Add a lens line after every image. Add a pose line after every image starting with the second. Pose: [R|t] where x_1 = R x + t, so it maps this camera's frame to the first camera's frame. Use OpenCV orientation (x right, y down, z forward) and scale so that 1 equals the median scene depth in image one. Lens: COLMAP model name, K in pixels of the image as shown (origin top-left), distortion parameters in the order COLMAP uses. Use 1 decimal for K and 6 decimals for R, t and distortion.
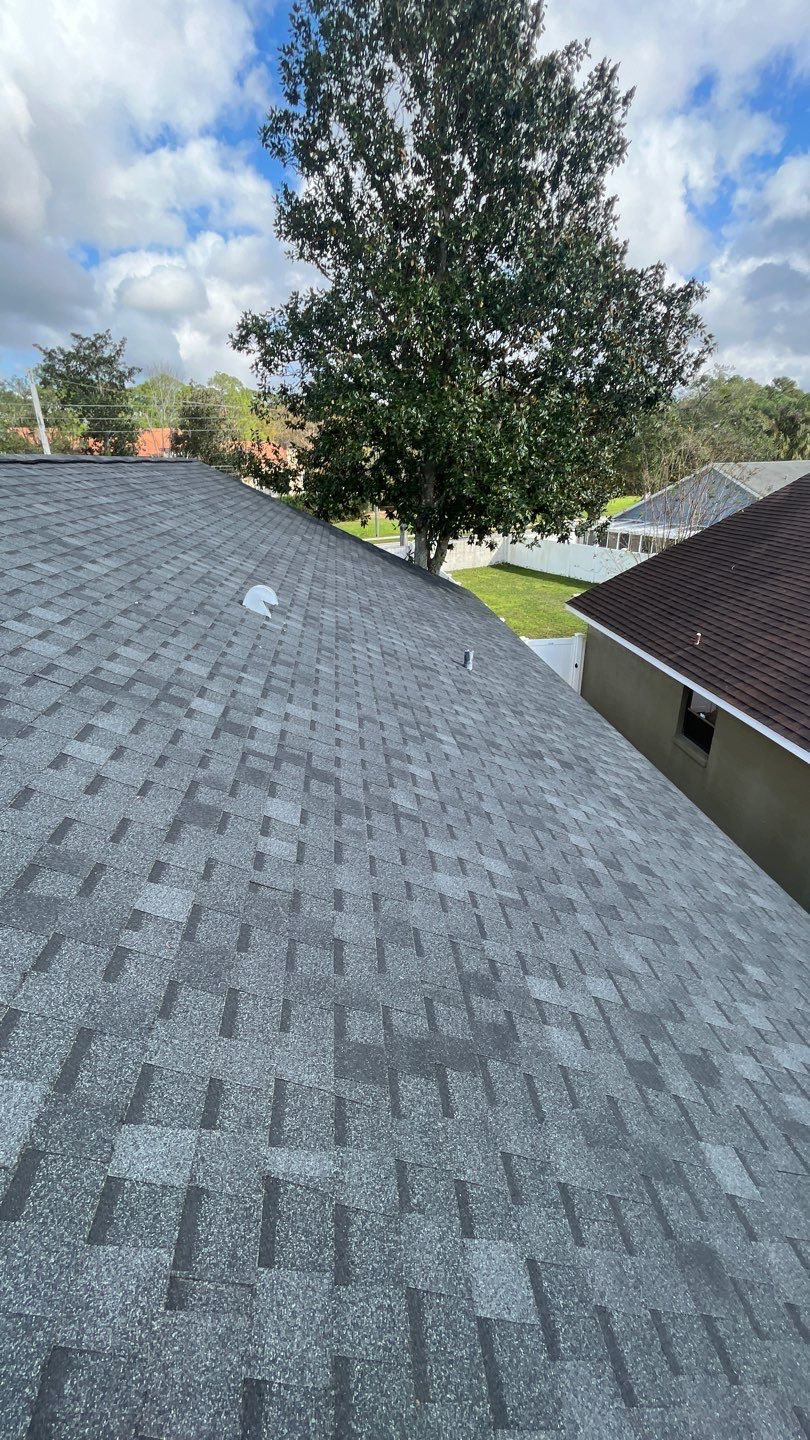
lens RADIAL K [[585.2, 0, 405.0], [0, 585.2, 720.0], [0, 0, 1]] dist [-0.003188, 0.000230]
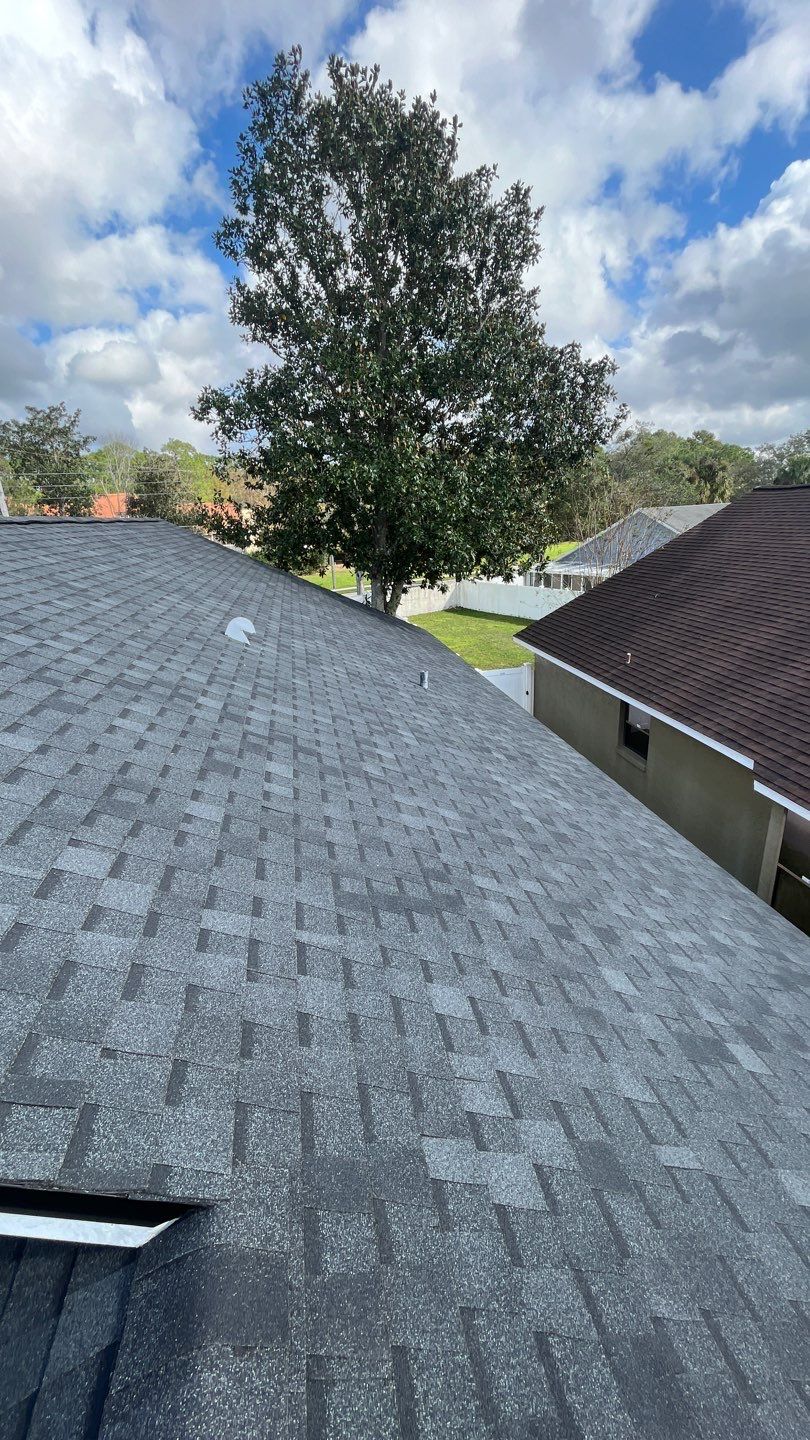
lens RADIAL K [[580.3, 0, 403.2], [0, 580.3, 712.4], [0, 0, 1]] dist [-0.002363, -0.000213]
pose [[0.996779, -0.052613, 0.060531, -0.002400], [0.057836, 0.994436, -0.088045, 0.050740], [-0.055562, 0.091262, 0.994276, -0.095057]]
